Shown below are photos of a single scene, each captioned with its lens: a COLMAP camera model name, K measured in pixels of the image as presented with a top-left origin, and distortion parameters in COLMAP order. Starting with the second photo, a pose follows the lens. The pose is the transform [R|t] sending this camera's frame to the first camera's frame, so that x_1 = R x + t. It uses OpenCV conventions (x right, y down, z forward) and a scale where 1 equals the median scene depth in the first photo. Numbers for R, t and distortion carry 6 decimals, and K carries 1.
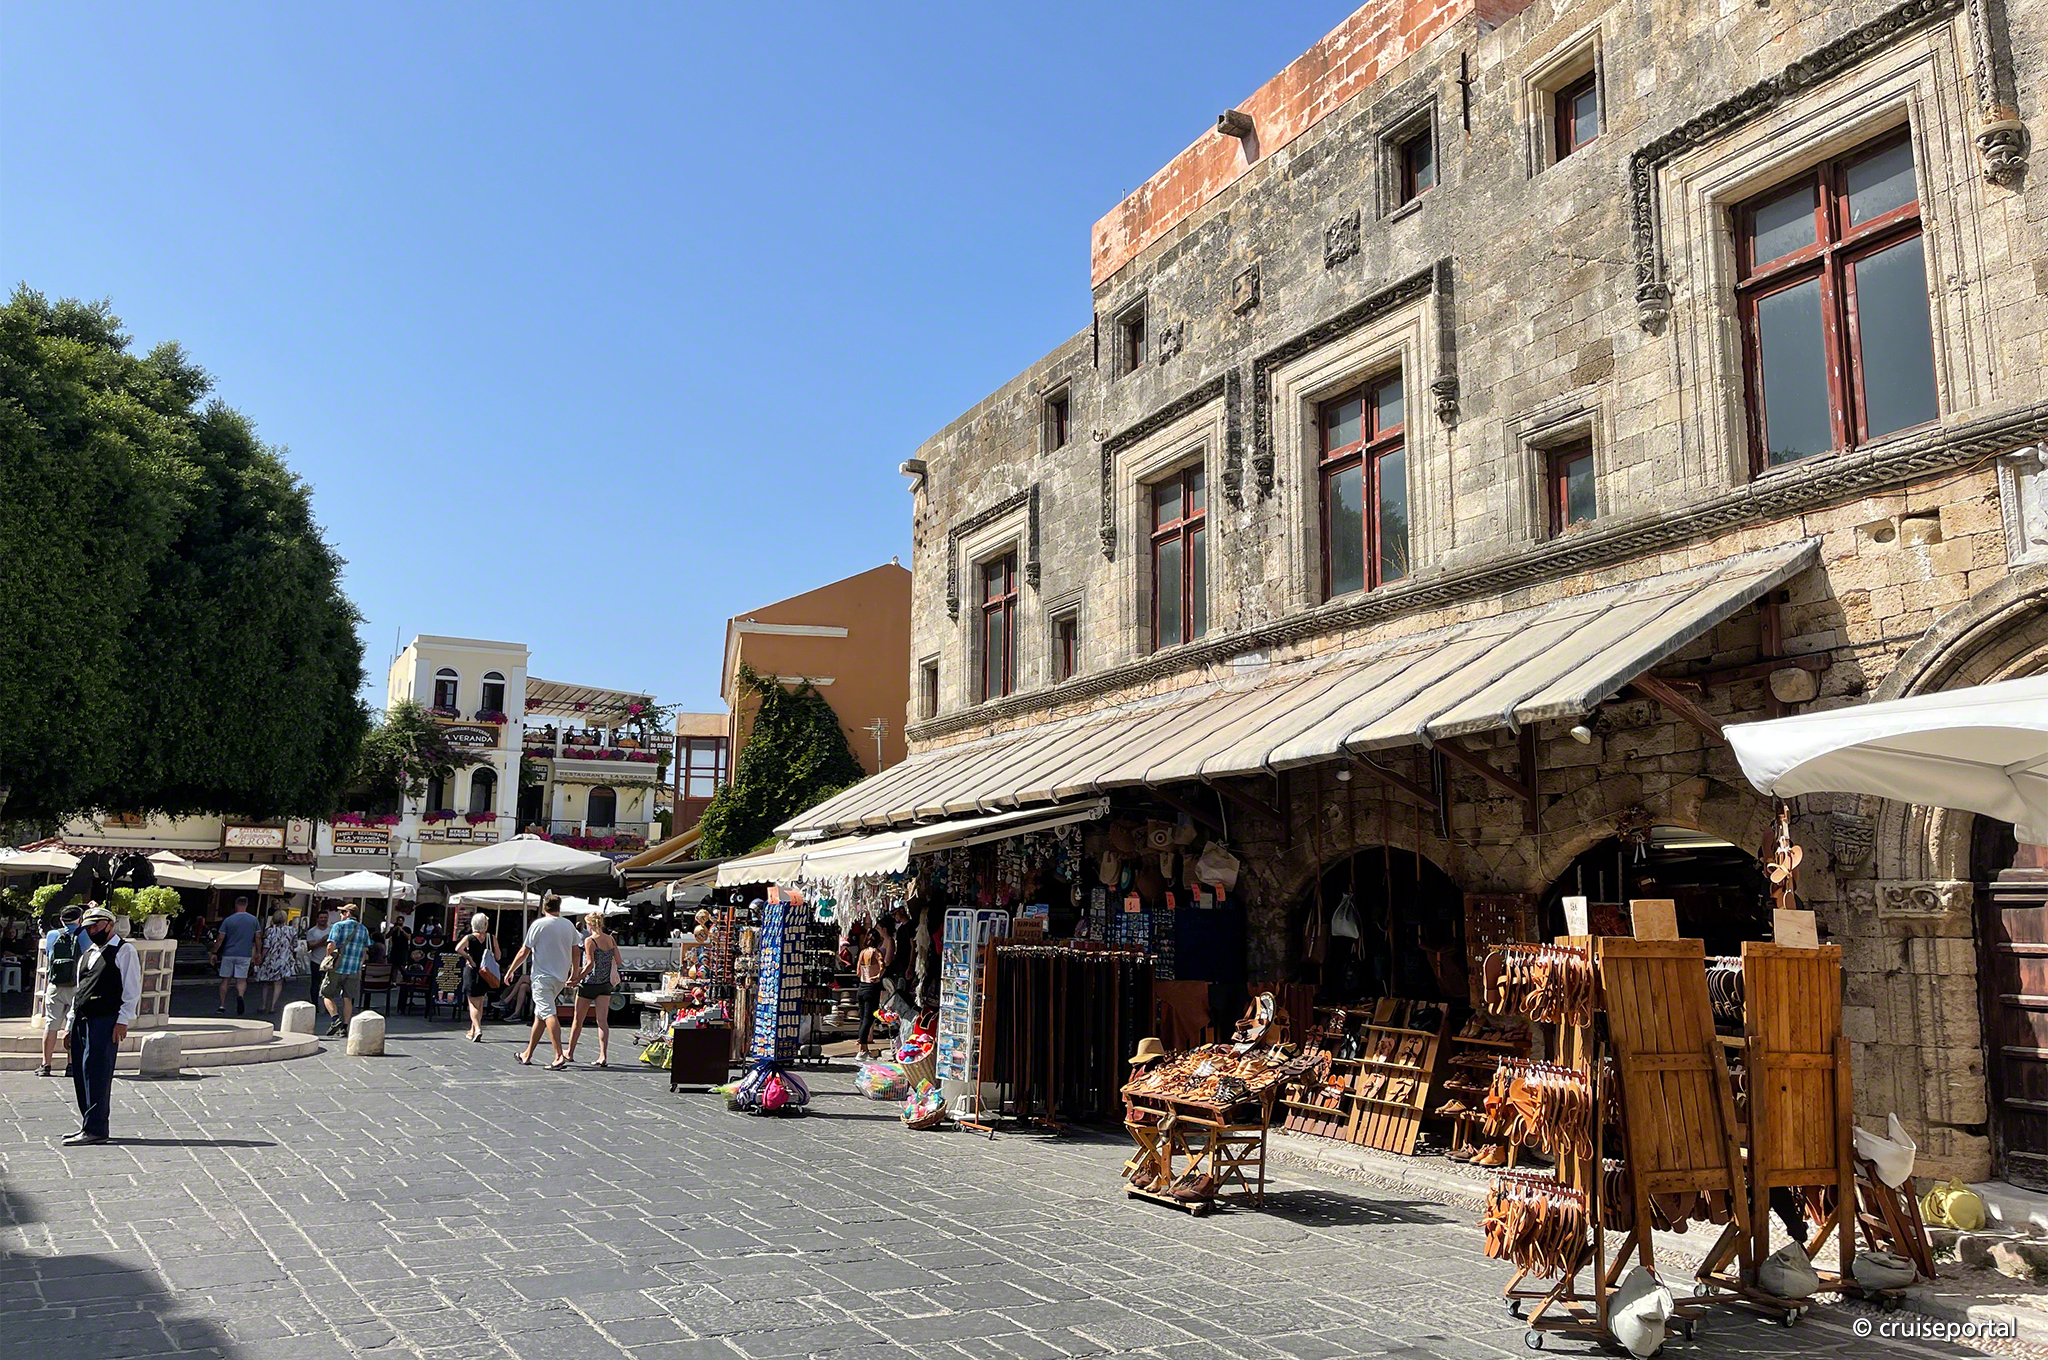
lens RADIAL K [[1513.5, 0, 1023.9], [0, 1513.5, 671.7], [0, 0, 1]] dist [0.032290, -0.012765]
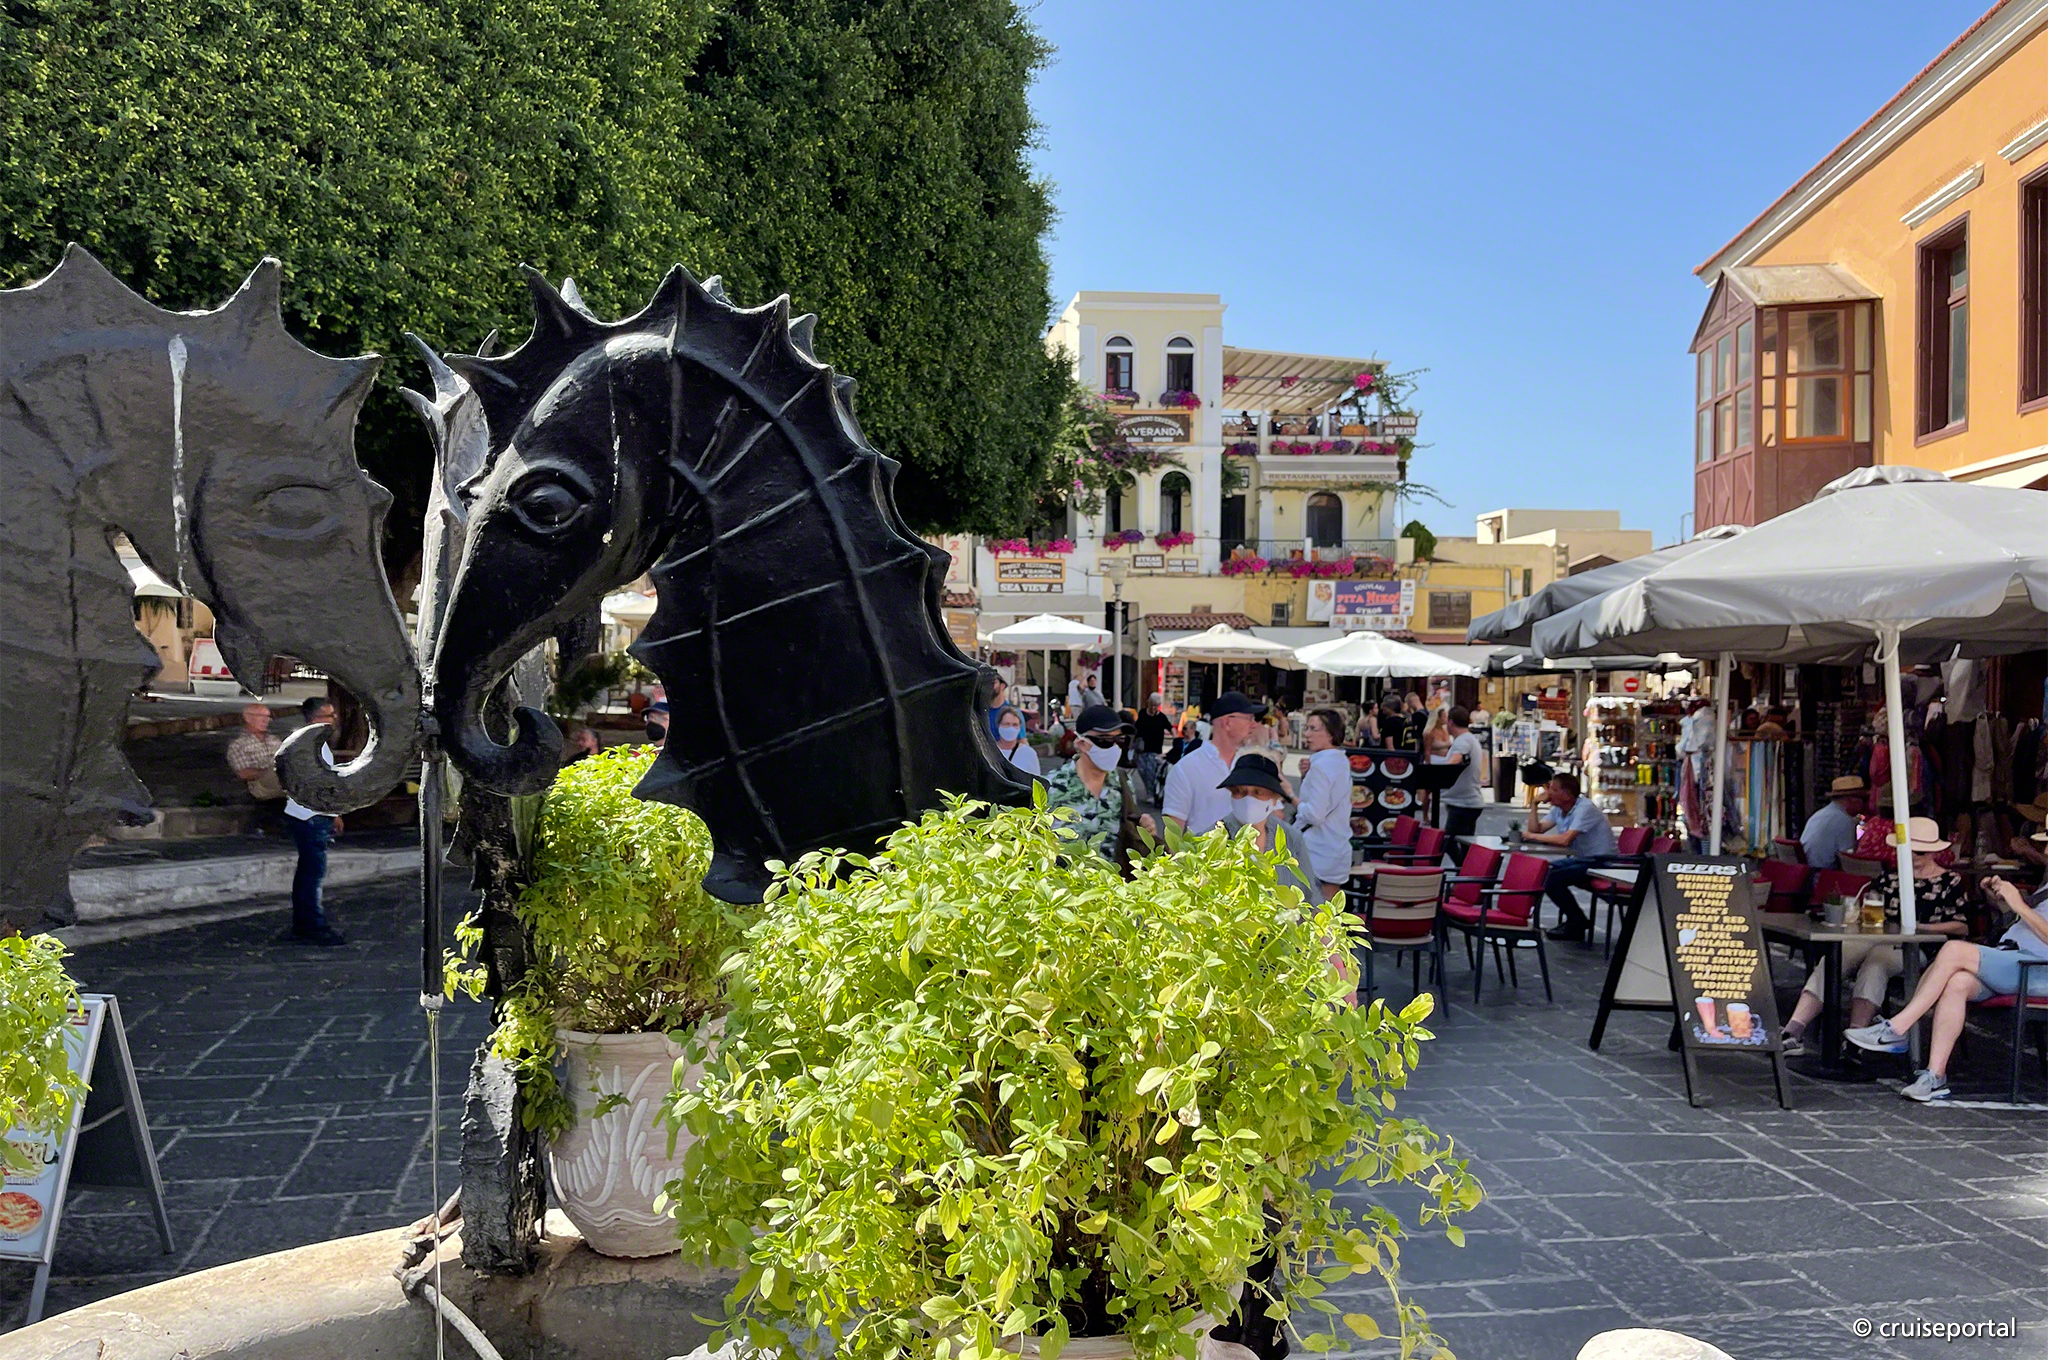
lens RADIAL K [[1513.5, 0, 1024.8], [0, 1513.5, 682.1], [0, 0, 1]] dist [0.032290, -0.012765]
pose [[0.934848, -0.007778, -0.354964, -0.461188], [0.070628, 0.983853, 0.164452, 0.106385], [0.347953, -0.178808, 0.920302, 0.800056]]
